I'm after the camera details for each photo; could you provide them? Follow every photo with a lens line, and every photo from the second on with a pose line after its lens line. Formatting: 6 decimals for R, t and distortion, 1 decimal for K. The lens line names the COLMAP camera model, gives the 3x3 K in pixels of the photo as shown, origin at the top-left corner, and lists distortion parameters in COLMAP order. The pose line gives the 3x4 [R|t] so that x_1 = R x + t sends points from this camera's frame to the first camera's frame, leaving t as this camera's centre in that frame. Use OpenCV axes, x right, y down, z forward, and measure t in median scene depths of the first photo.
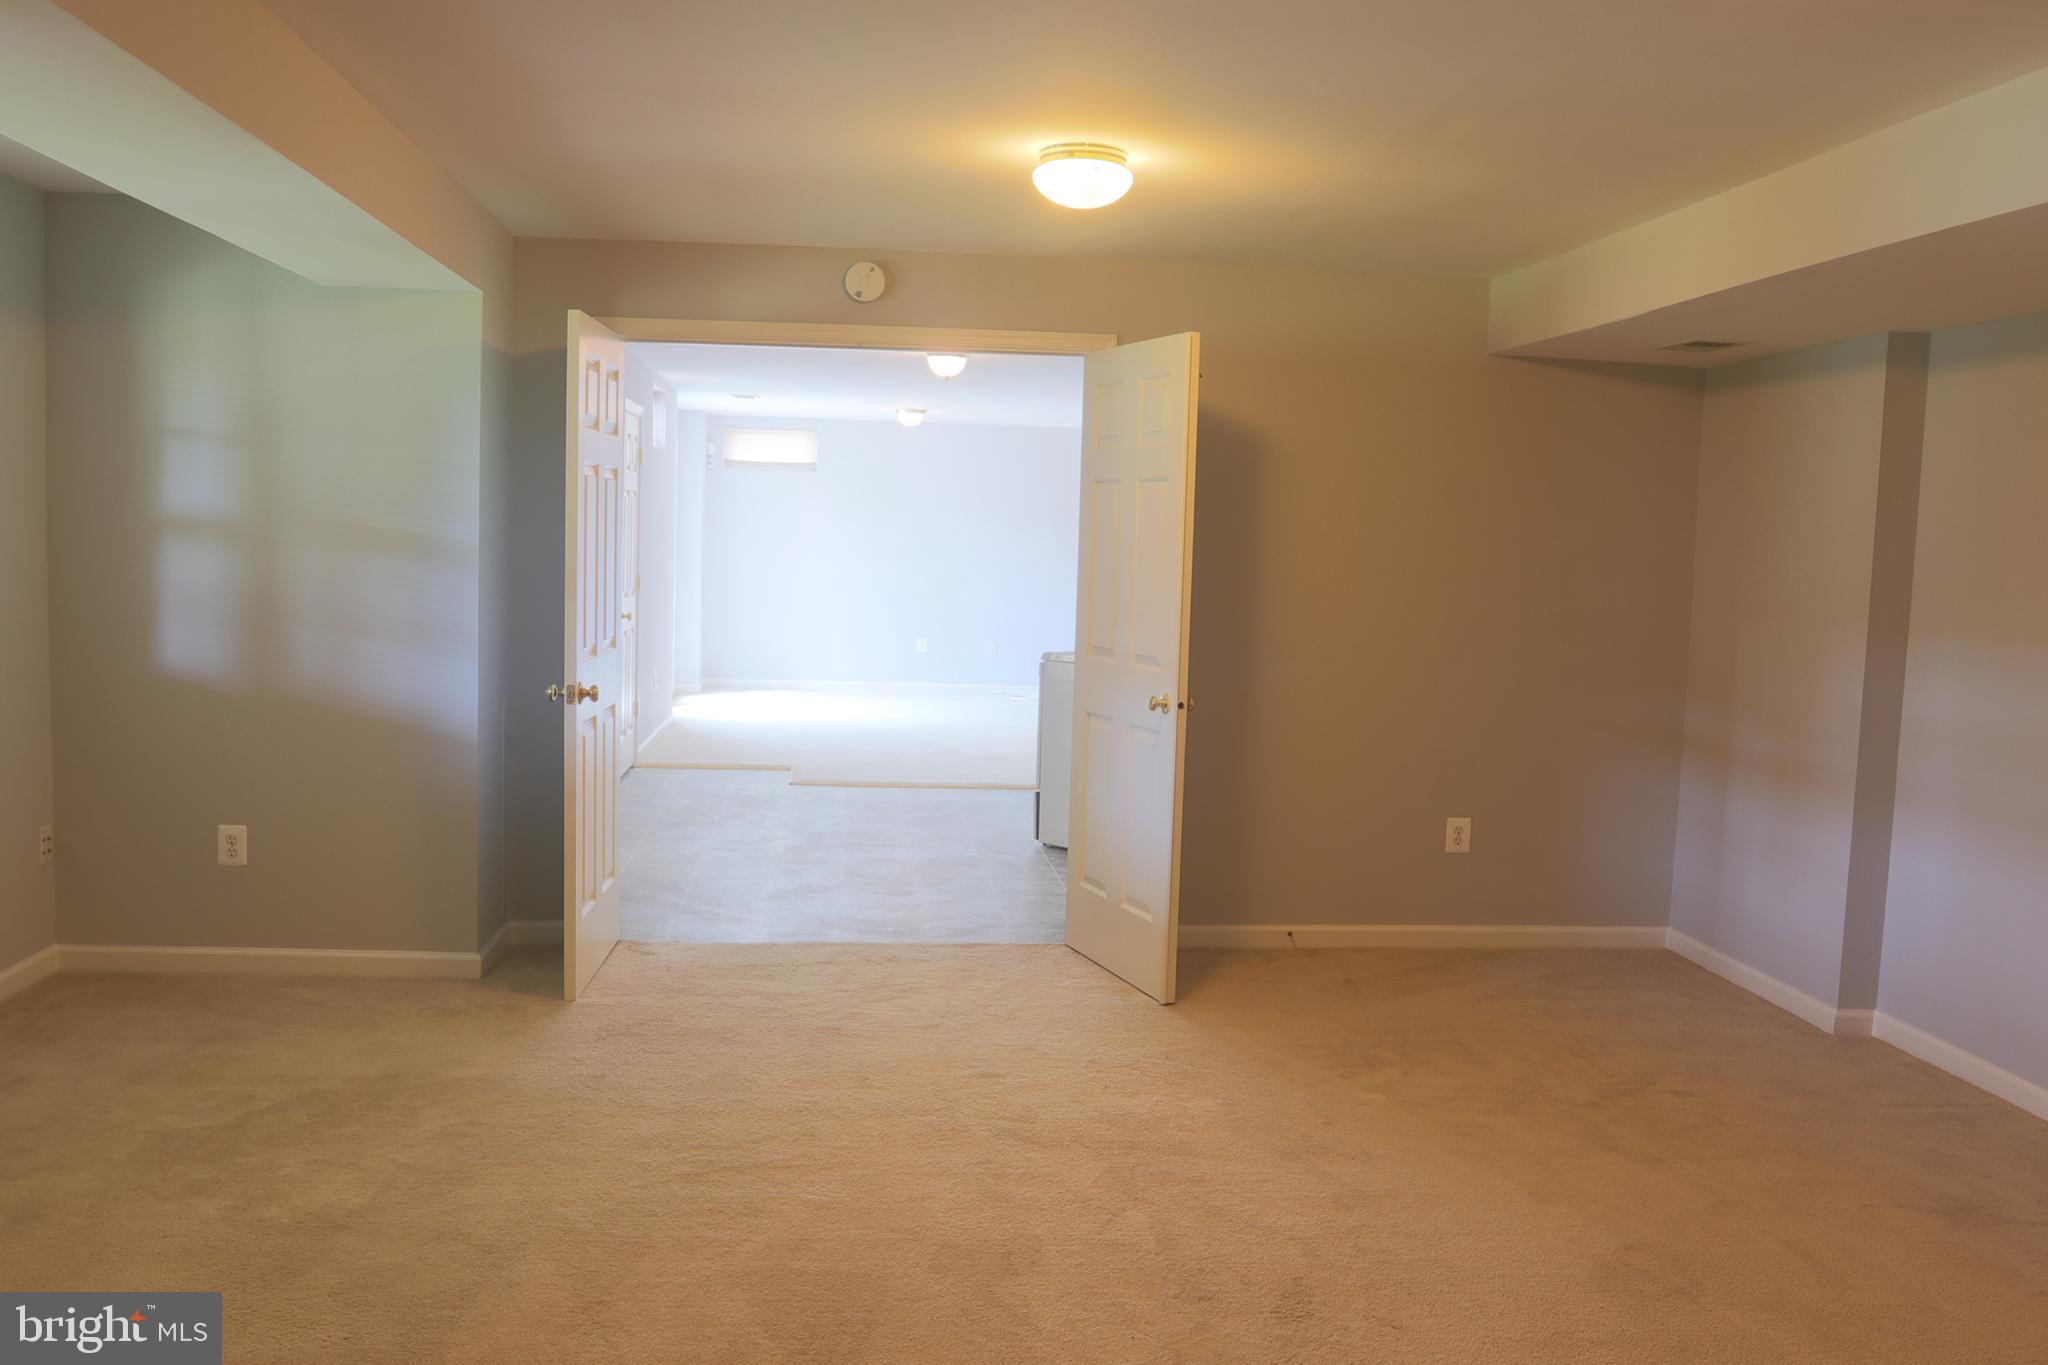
lens RADIAL K [[1779.4, 0, 1024.0], [0, 1779.4, 682.5], [0, 0, 1]] dist [-0.090068, 0.070354]
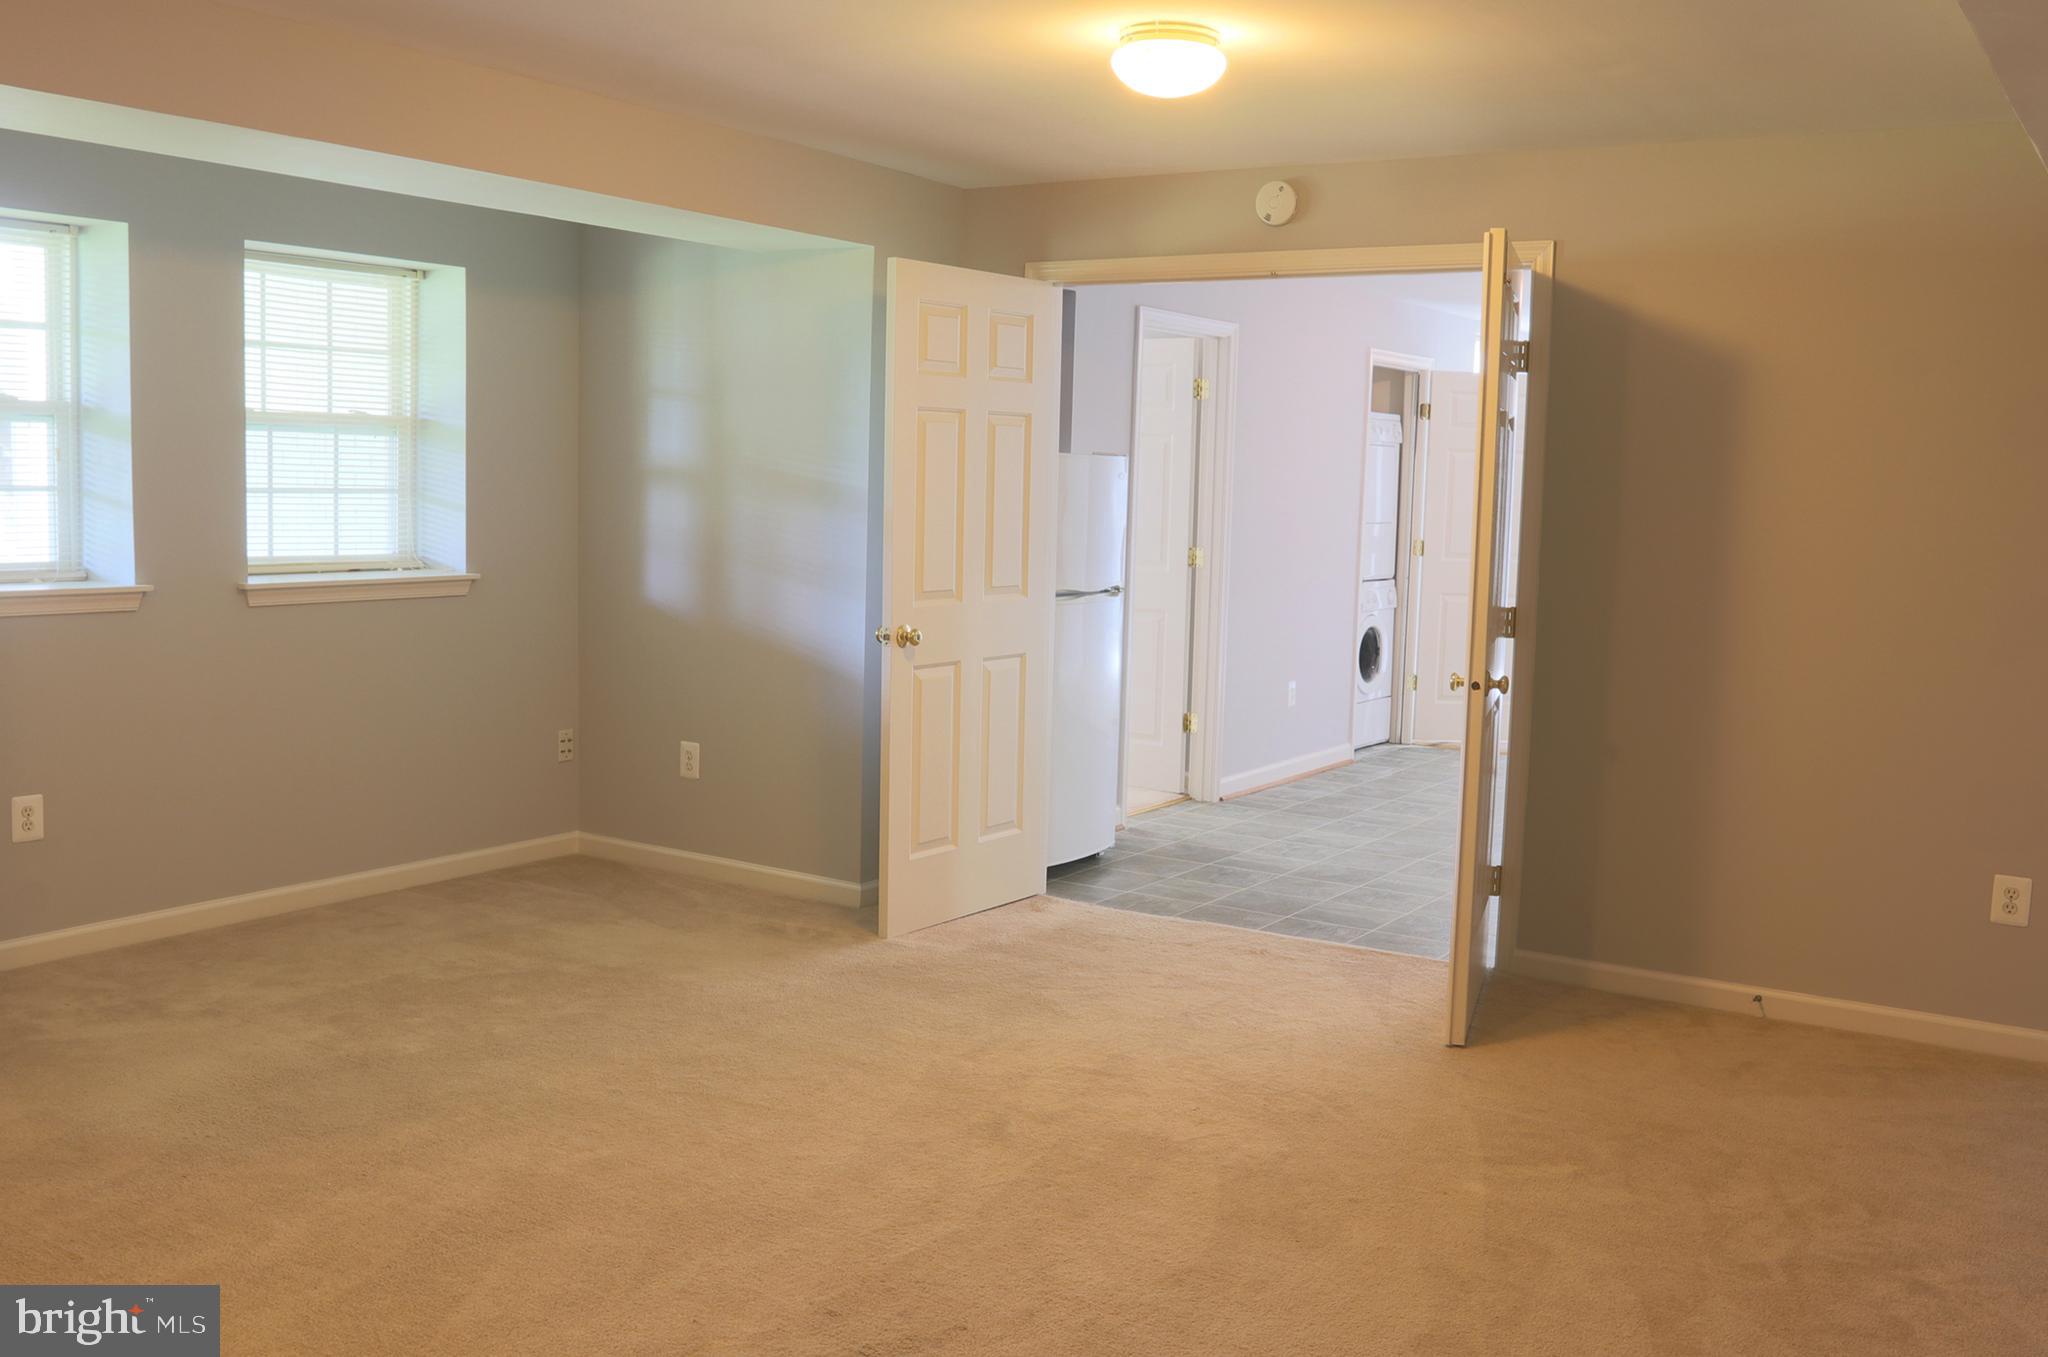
lens RADIAL K [[1875.2, 0, 1024.0], [0, 1875.2, 678.5], [0, 0, 1]] dist [-0.090014, 0.077747]
pose [[0.787687, 0.058373, -0.613304, 0.447691], [-0.055180, 0.998185, 0.024135, 0.000447], [0.613599, 0.014831, 0.789478, 0.189923]]
